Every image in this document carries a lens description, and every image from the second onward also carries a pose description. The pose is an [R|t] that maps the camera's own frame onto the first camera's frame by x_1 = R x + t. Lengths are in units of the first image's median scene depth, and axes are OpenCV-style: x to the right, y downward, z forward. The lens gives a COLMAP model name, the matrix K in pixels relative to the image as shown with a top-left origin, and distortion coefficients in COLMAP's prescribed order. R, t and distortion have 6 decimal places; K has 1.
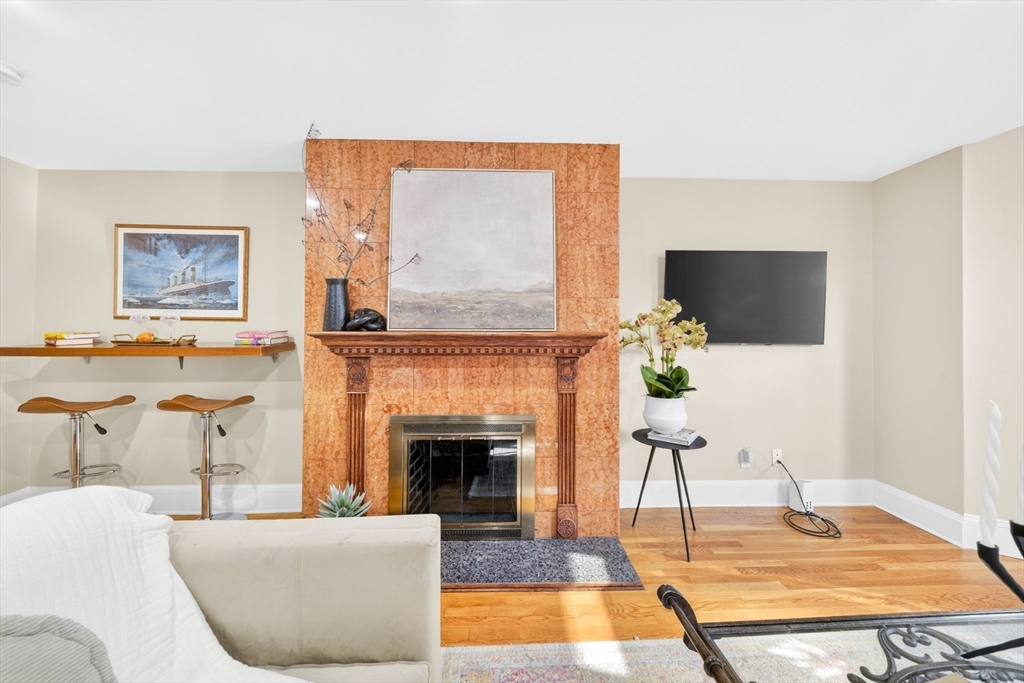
lens RADIAL K [[369.0, 0, 512.8], [0, 369.0, 327.5], [0, 0, 1]] dist [0.009446, -0.007230]
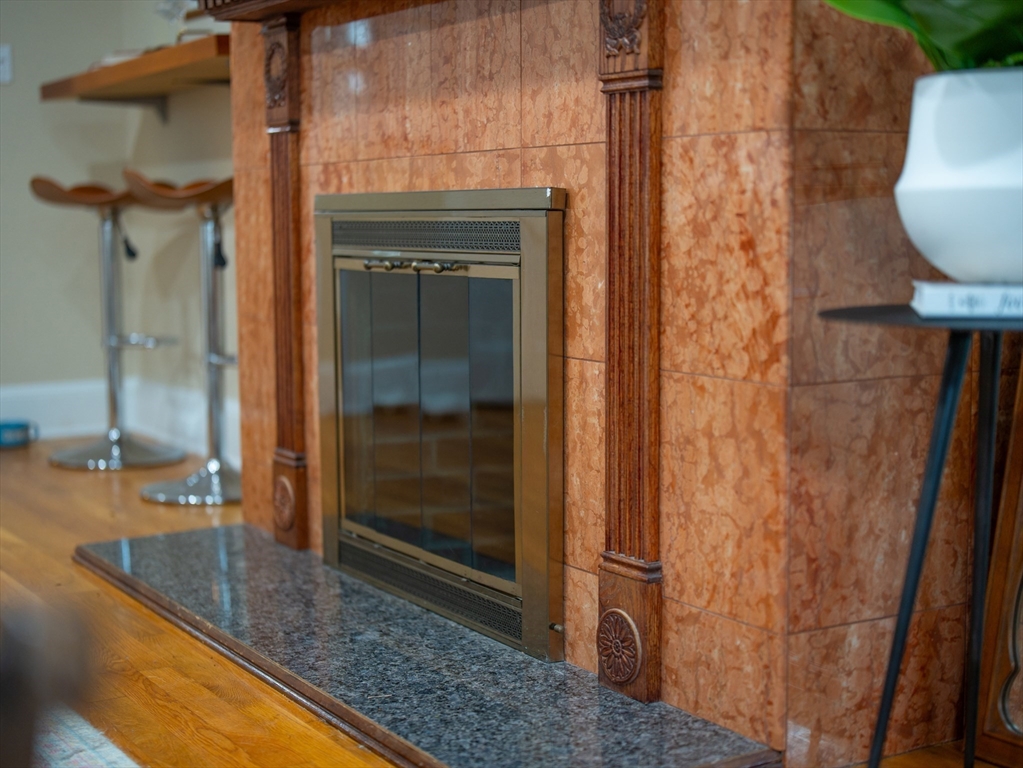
lens RADIAL K [[1651.1, 0, 511.5], [0, 1651.1, 384.0], [0, 0, 1]] dist [-0.013534, -0.021993]
pose [[0.481710, 0.081654, -0.872518, 1.032187], [0.017093, 0.994585, 0.102515, 0.250967], [0.876164, -0.064296, 0.477705, 0.418597]]
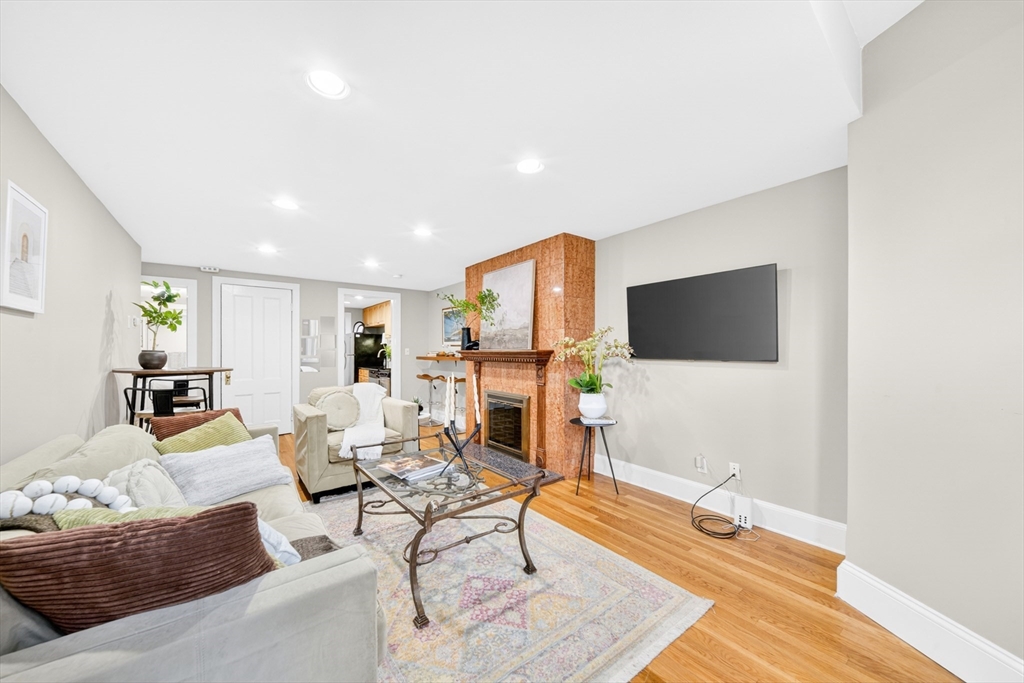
lens RADIAL K [[365.8, 0, 512.7], [0, 365.8, 351.0], [0, 0, 1]] dist [-0.000472, -0.000101]
pose [[0.585017, -0.004107, -0.811010, 1.455480], [0.014377, 0.999883, 0.005307, 0.005848], [0.810893, -0.014765, 0.585008, -0.109948]]
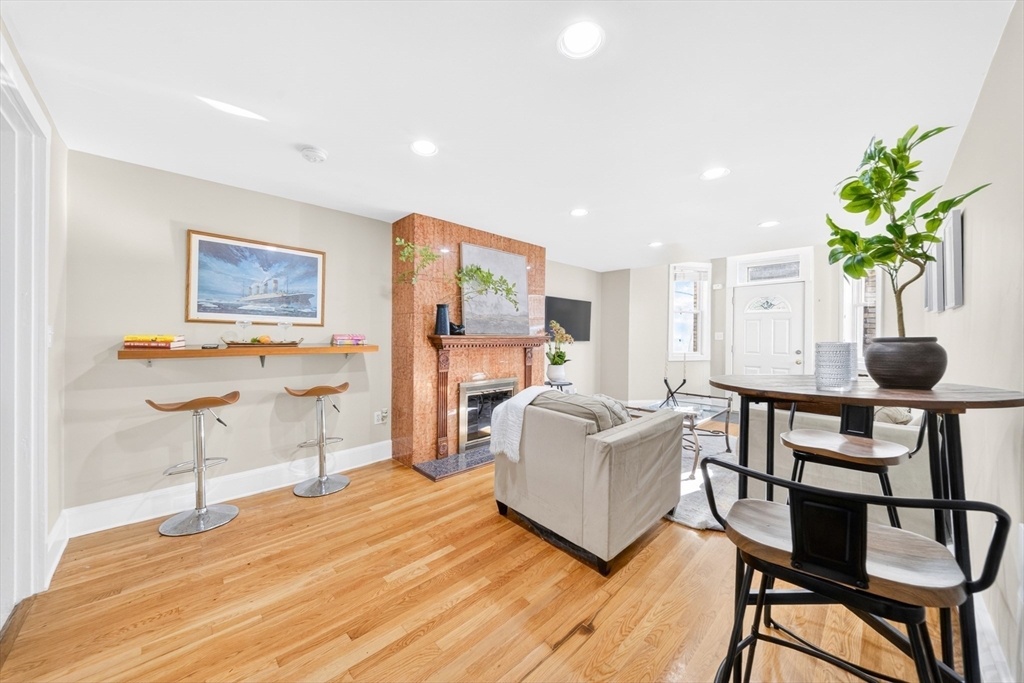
lens RADIAL K [[365.9, 0, 515.6], [0, 365.9, 333.4], [0, 0, 1]] dist [0.033006, 0.000004]
pose [[0.736029, 0.005276, 0.676929, -1.280253], [-0.015295, 0.999844, 0.008837, -0.017565], [-0.676777, -0.016858, 0.735995, -0.448260]]
